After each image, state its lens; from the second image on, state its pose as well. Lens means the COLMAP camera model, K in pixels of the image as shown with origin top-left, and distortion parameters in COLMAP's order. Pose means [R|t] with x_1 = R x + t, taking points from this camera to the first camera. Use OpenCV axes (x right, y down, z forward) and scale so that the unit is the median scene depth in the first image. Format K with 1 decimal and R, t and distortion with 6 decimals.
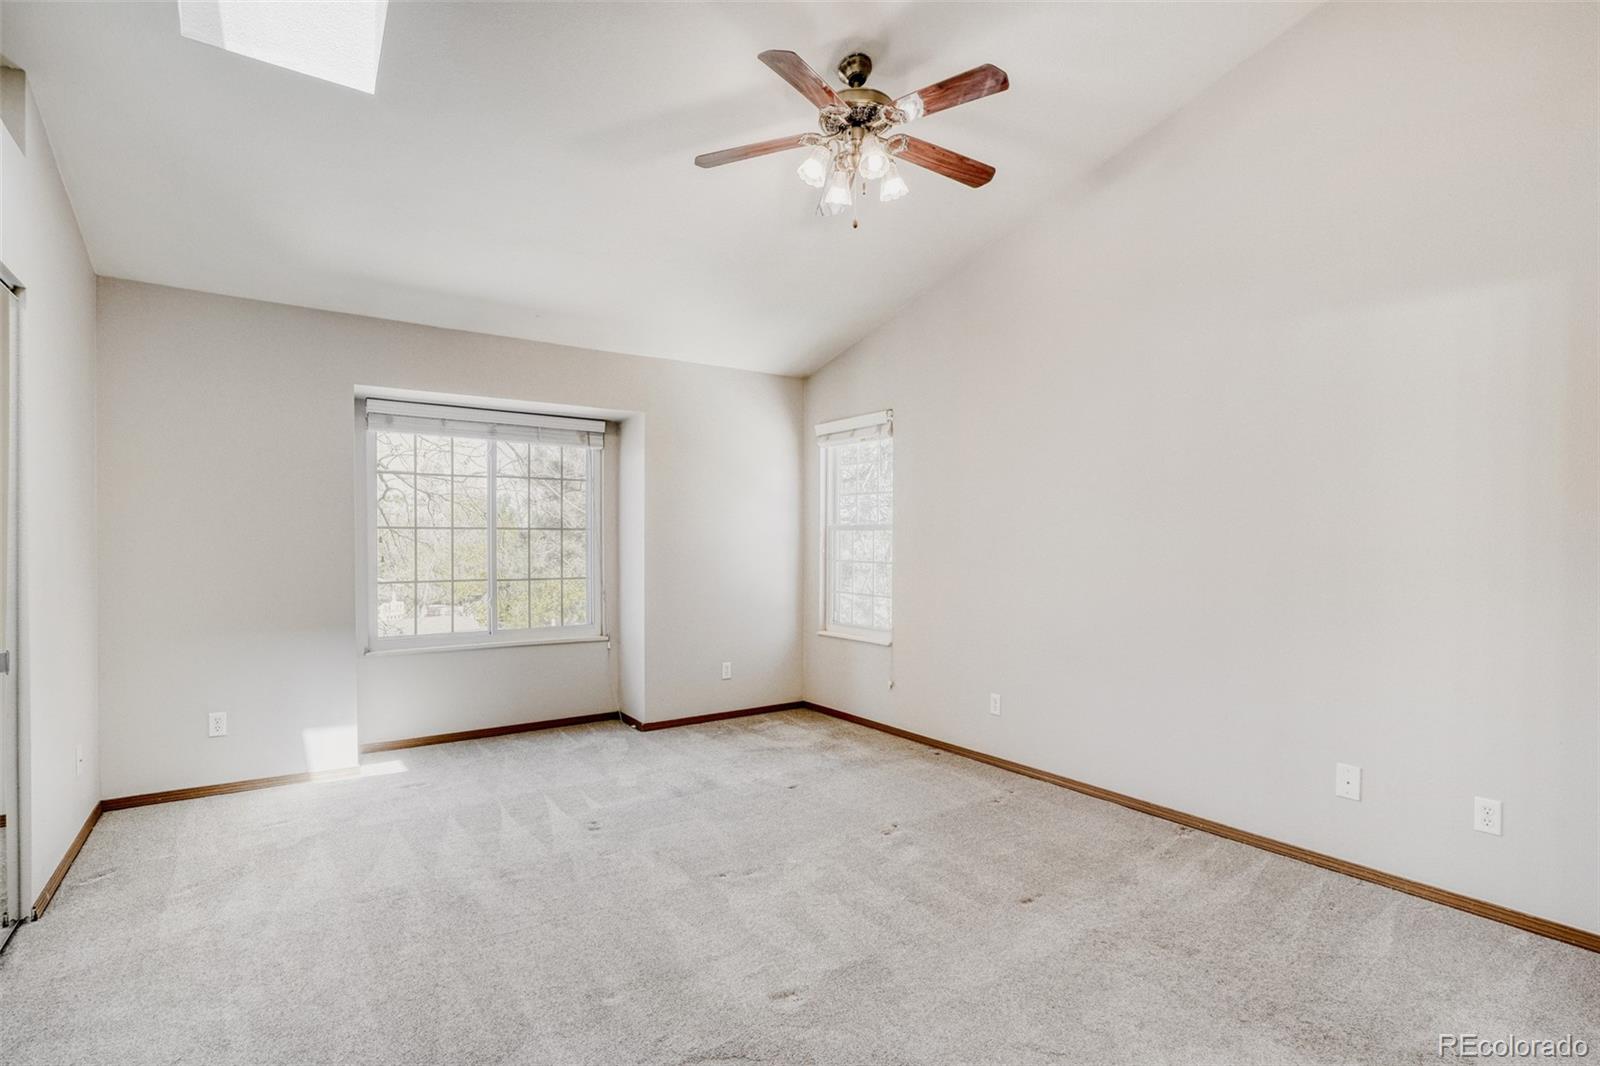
lens RADIAL K [[779.7, 0, 815.5], [0, 779.7, 542.8], [0, 0, 1]] dist [-0.016455, 0.002840]
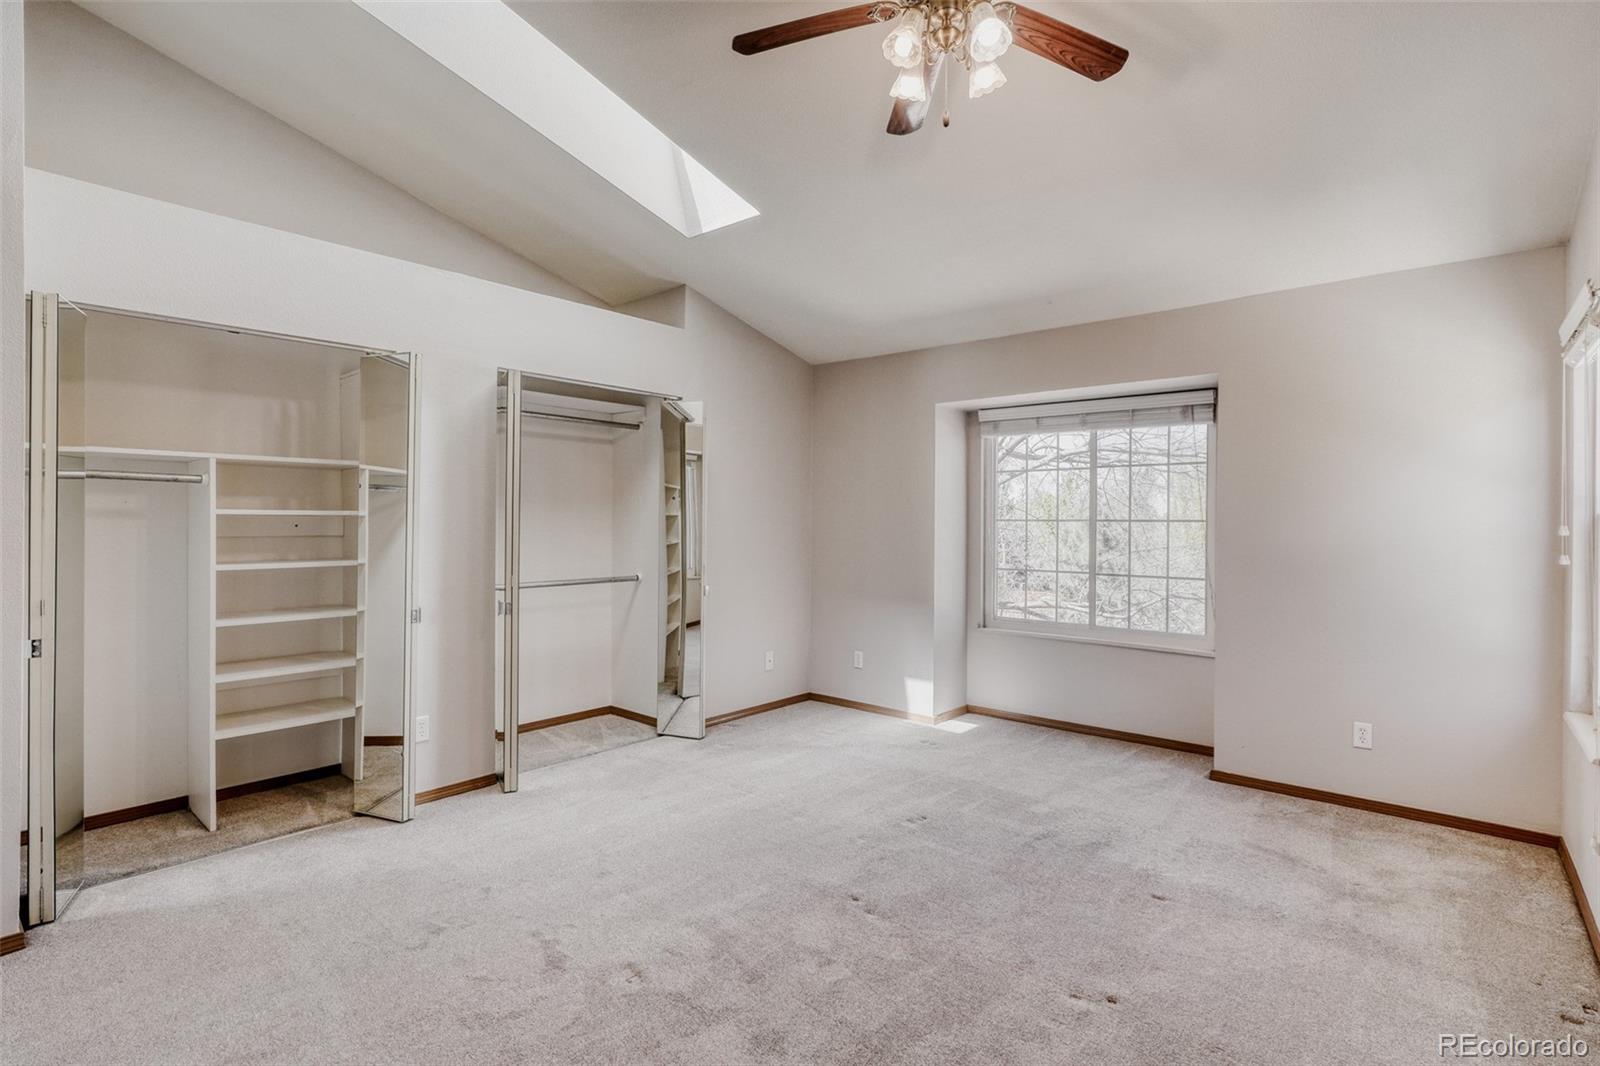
lens RADIAL K [[779.7, 0, 811.6], [0, 779.7, 524.6], [0, 0, 1]] dist [-0.016455, 0.002840]
pose [[0.235654, 0.002676, -0.971833, 0.481724], [-0.012523, 0.999922, -0.000284, -0.009927], [0.971756, 0.012237, 0.235669, 0.459425]]
